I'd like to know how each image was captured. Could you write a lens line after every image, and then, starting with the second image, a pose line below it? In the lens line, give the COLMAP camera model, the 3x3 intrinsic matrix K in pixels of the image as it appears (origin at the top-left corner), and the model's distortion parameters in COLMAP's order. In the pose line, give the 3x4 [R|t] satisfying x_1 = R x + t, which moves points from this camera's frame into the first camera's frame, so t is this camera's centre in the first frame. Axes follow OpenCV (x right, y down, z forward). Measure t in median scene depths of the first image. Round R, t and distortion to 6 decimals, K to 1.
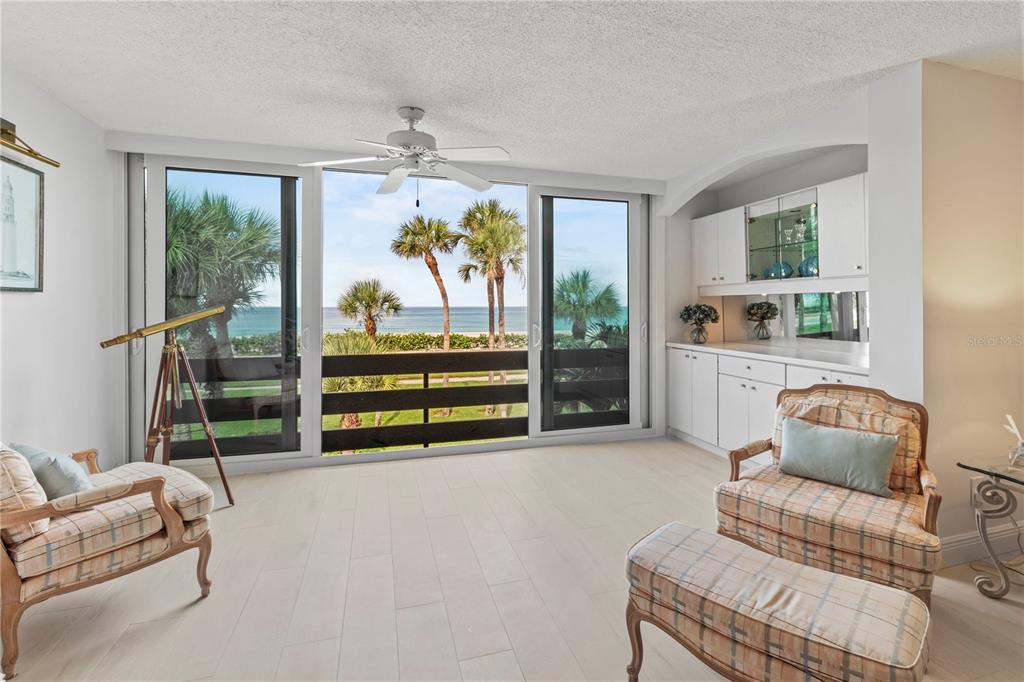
lens RADIAL K [[467.2, 0, 520.5], [0, 467.2, 296.2], [0, 0, 1]] dist [0.000976, -0.001411]
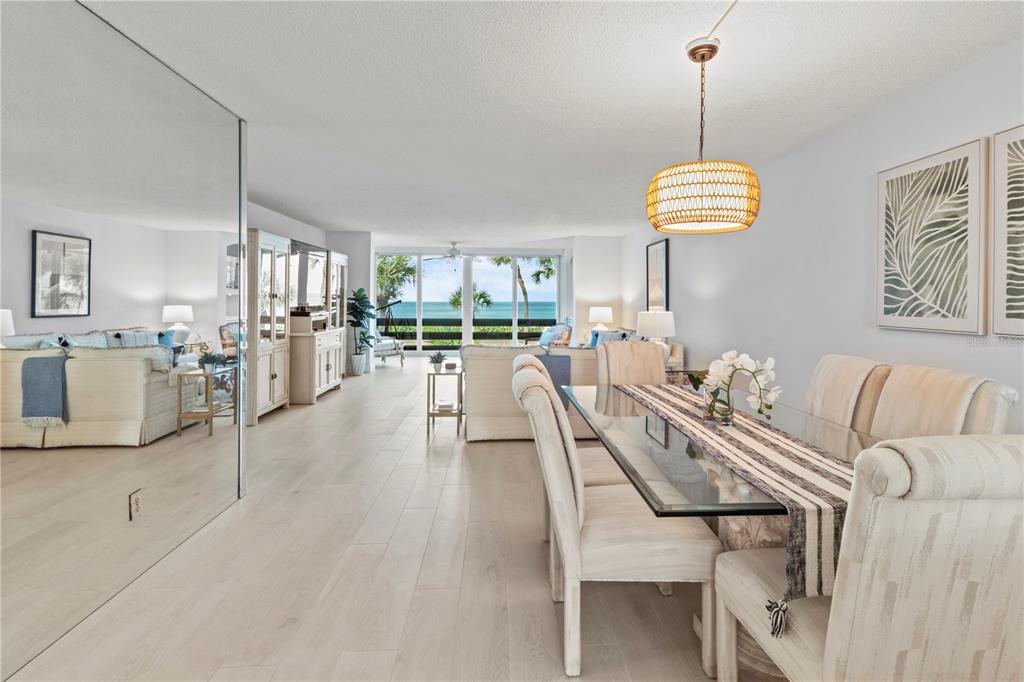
lens RADIAL K [[467.2, 0, 511.8], [0, 467.2, 288.6], [0, 0, 1]] dist [0.000976, -0.001411]
pose [[0.966343, -0.001557, -0.257252, 0.171261], [-0.000271, 0.999975, -0.007073, -0.006487], [0.257256, 0.006905, 0.966319, -0.352020]]
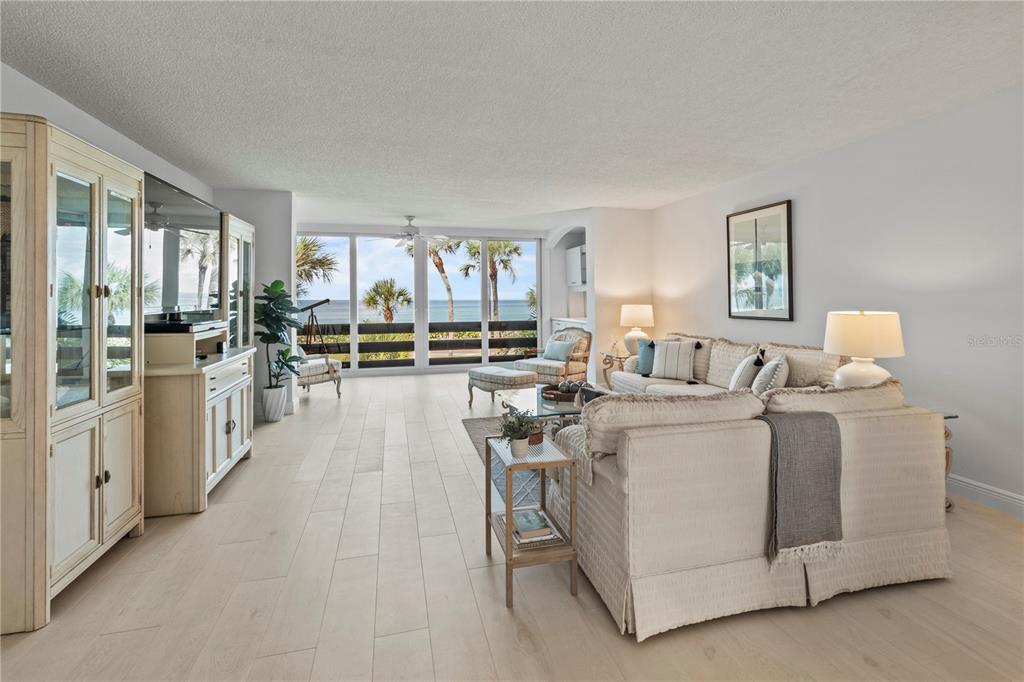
lens RADIAL K [[467.2, 0, 511.3], [0, 467.2, 290.0], [0, 0, 1]] dist [0.000976, -0.001411]
pose [[0.998783, -0.007788, -0.048708, 0.065689], [0.007897, 0.999967, 0.002050, -0.003579], [0.048690, -0.002432, 0.998811, -0.223734]]
